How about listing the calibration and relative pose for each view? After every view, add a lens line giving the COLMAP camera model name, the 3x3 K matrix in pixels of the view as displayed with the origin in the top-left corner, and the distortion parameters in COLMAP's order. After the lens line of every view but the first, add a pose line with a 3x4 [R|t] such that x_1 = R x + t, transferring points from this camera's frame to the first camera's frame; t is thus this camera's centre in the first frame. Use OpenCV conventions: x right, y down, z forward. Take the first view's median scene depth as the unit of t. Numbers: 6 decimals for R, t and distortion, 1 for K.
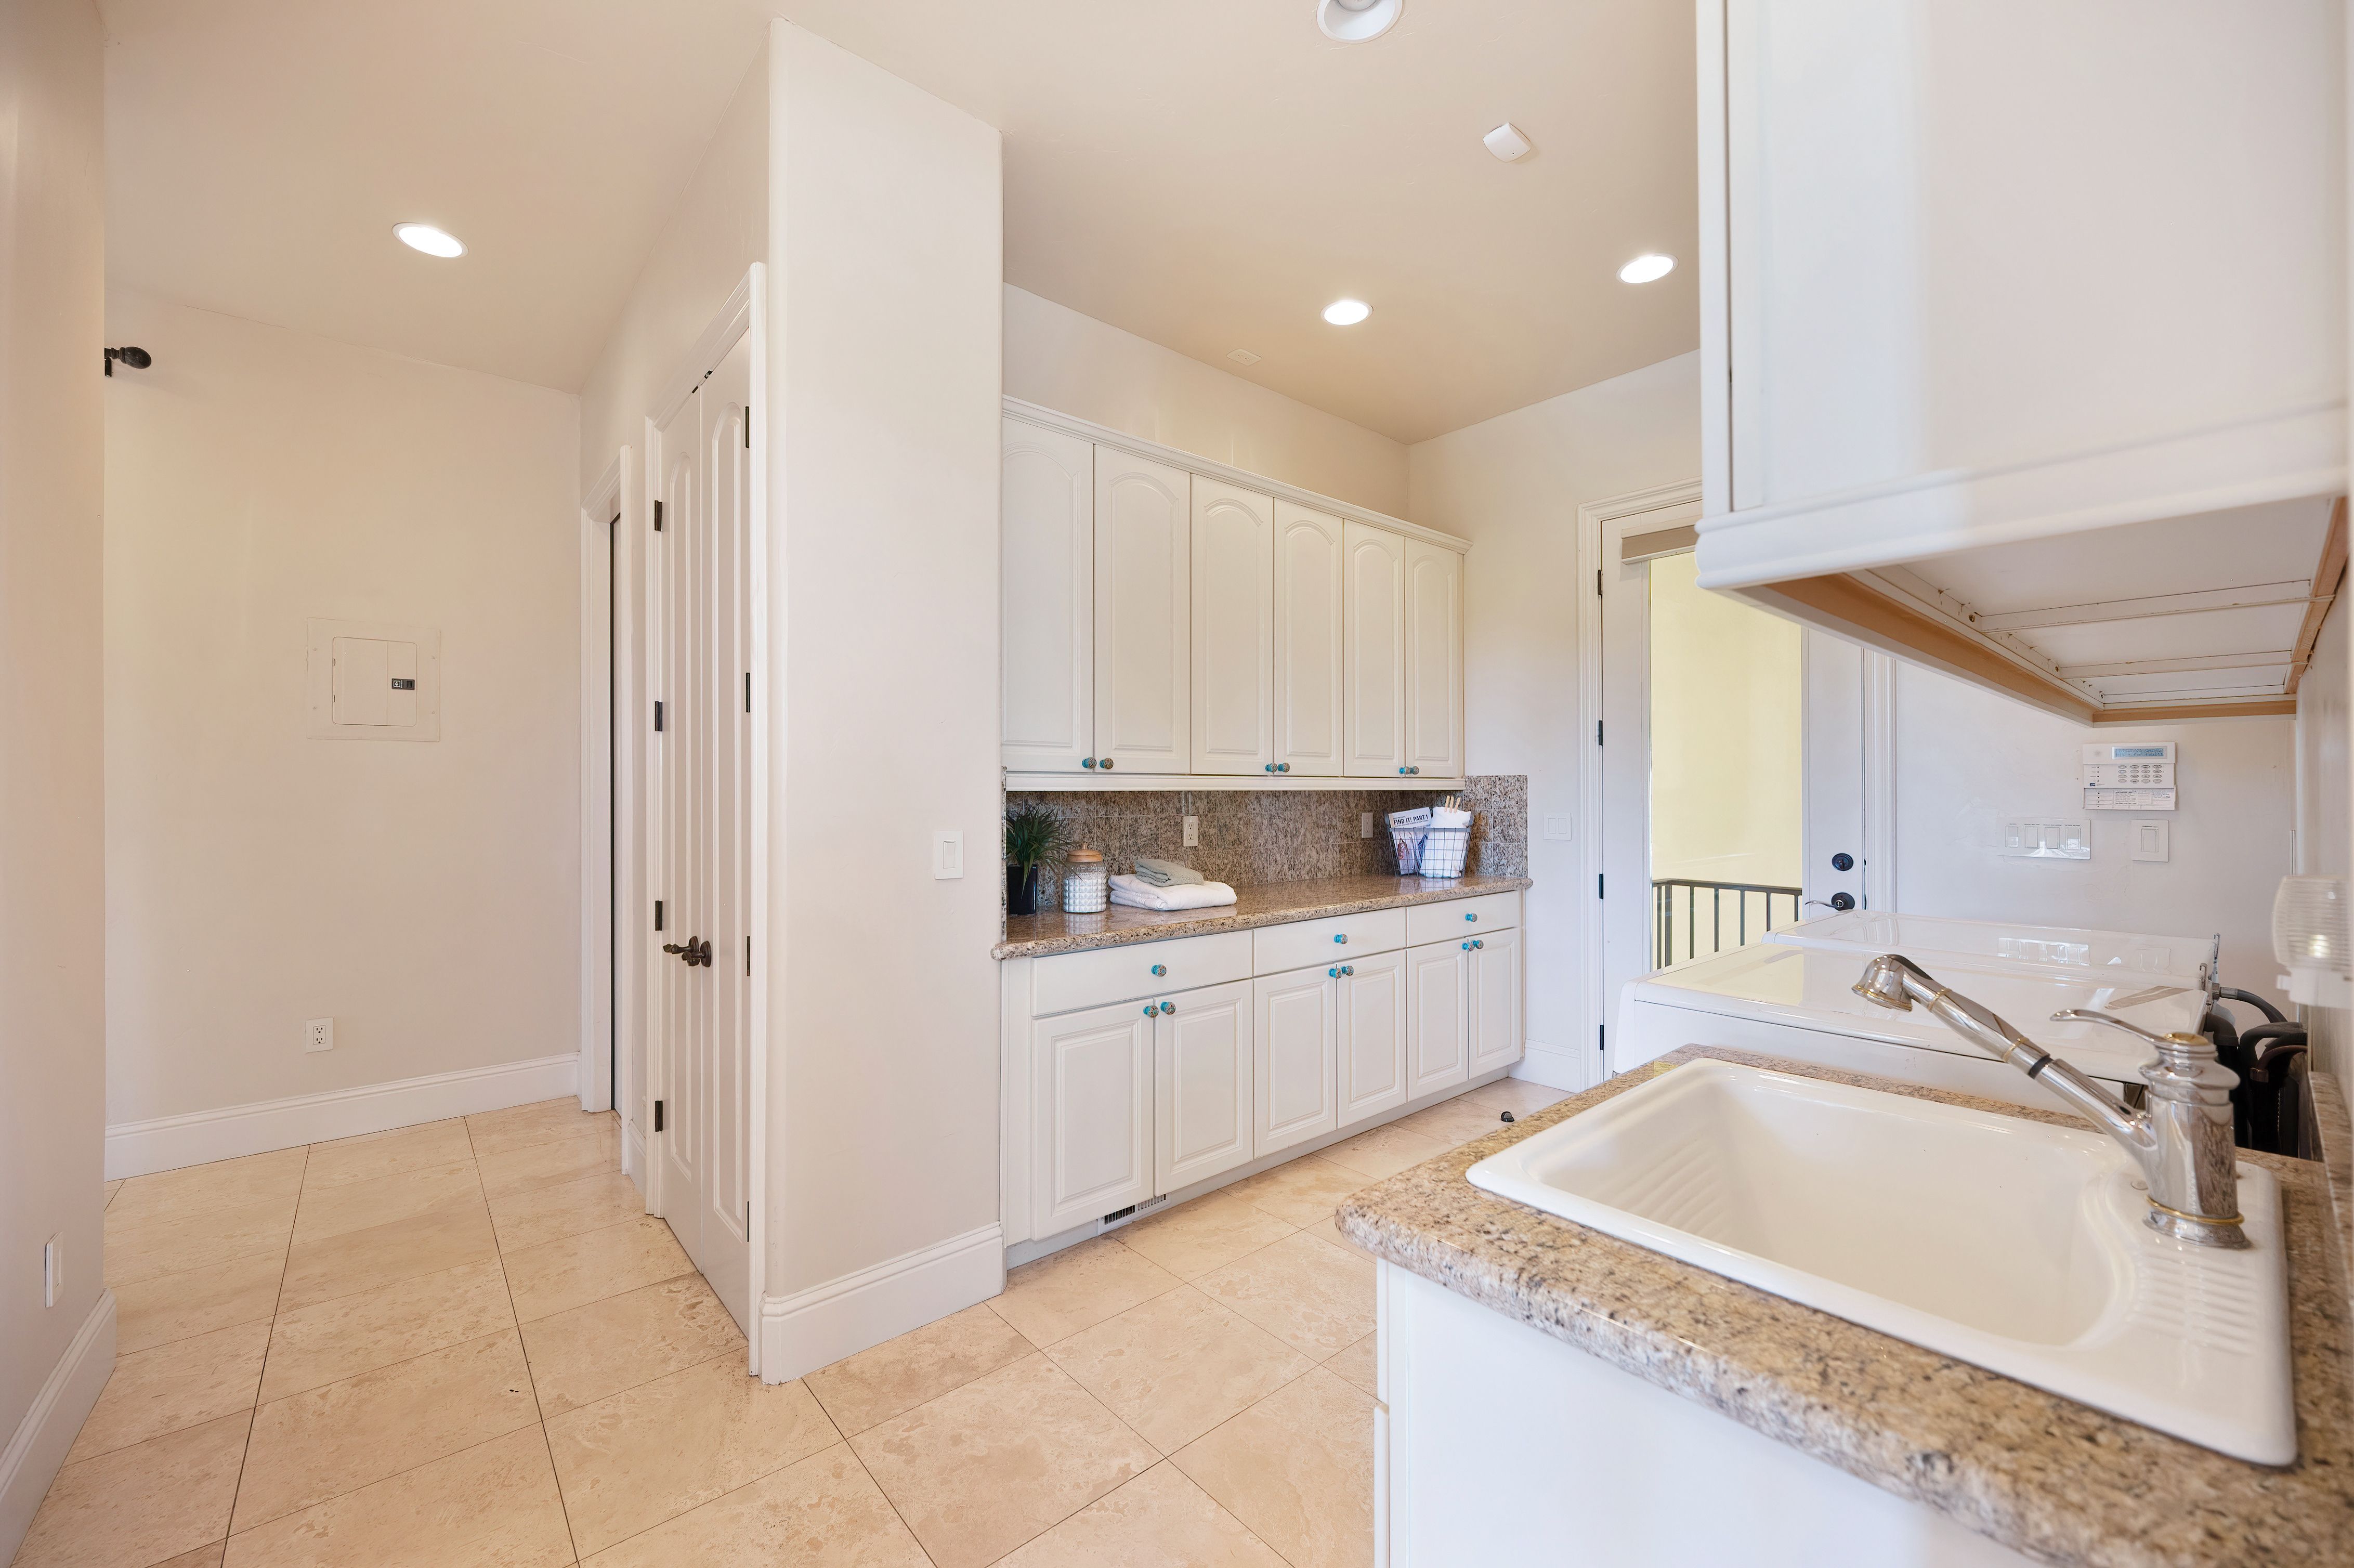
lens RADIAL K [[936.3, 0, 1182.7], [0, 936.3, 776.3], [0, 0, 1]] dist [0.002349, 0.000079]
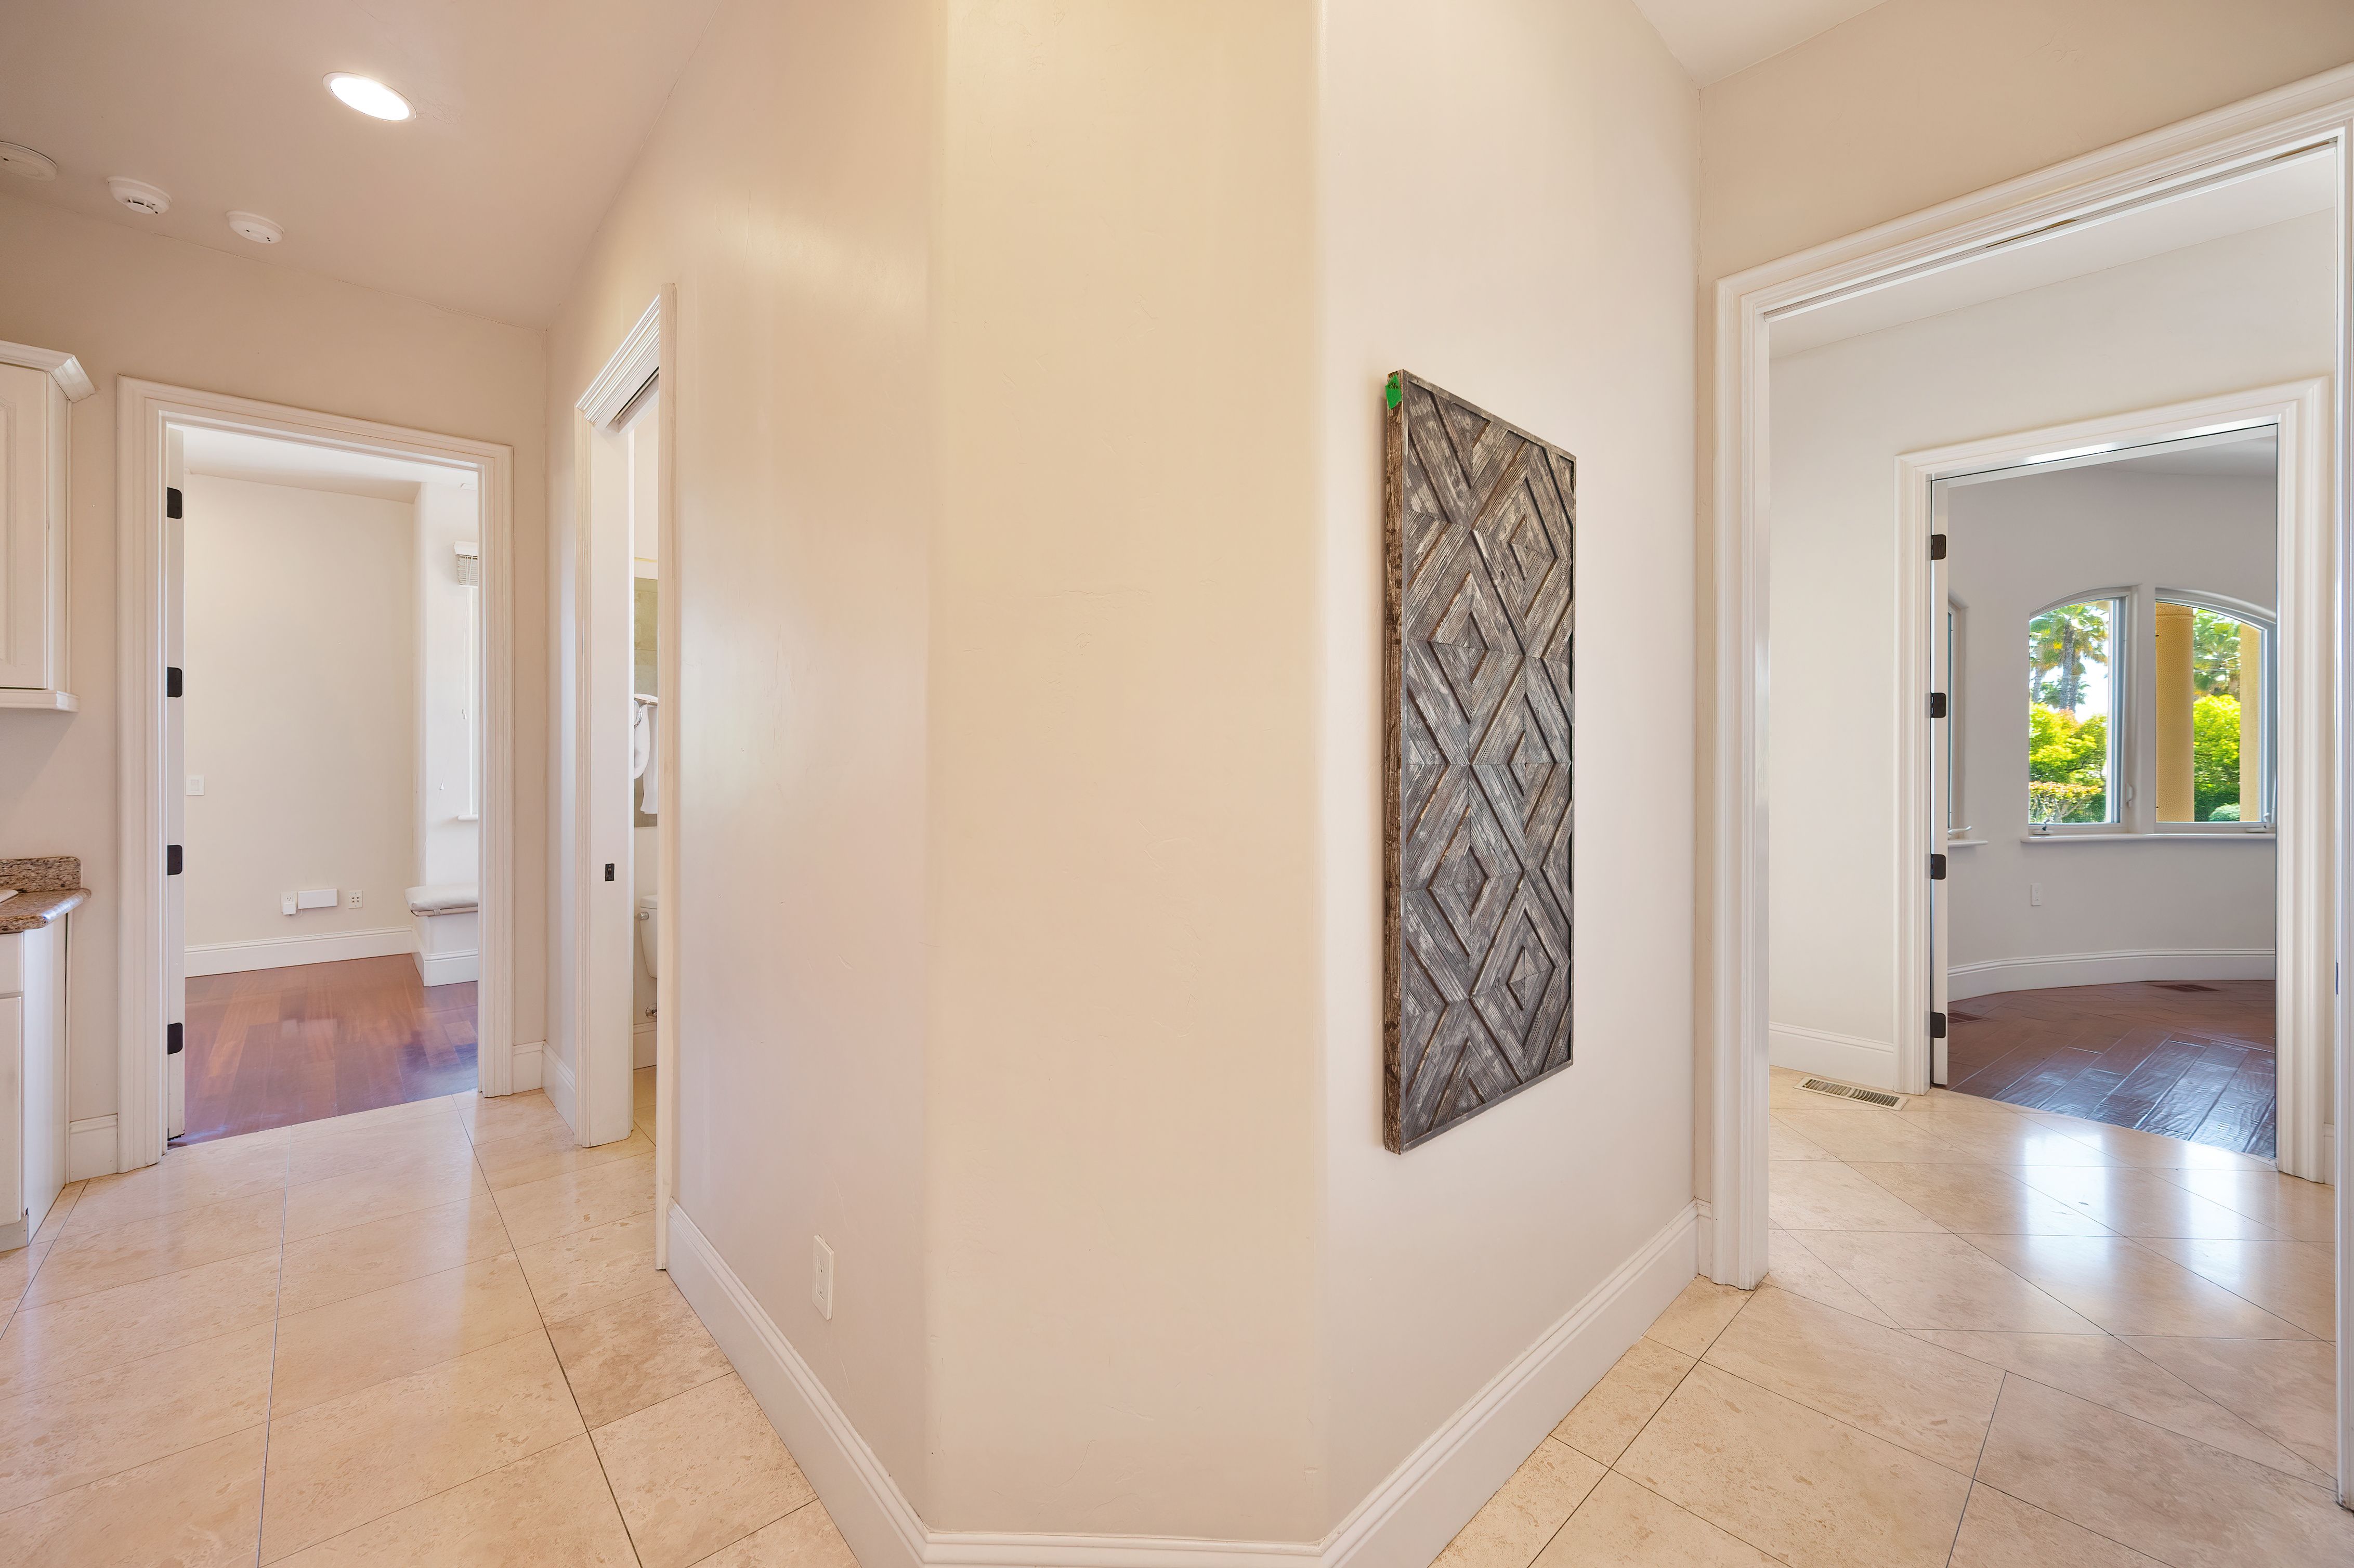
lens RADIAL K [[936.3, 0, 1182.7], [0, 936.3, 776.3], [0, 0, 1]] dist [0.002349, 0.000079]
pose [[-0.999382, 0.004641, -0.034852, -1.480714], [0.004630, 0.999989, 0.000399, 0.034387], [0.034853, 0.000237, -0.999392, 1.875466]]
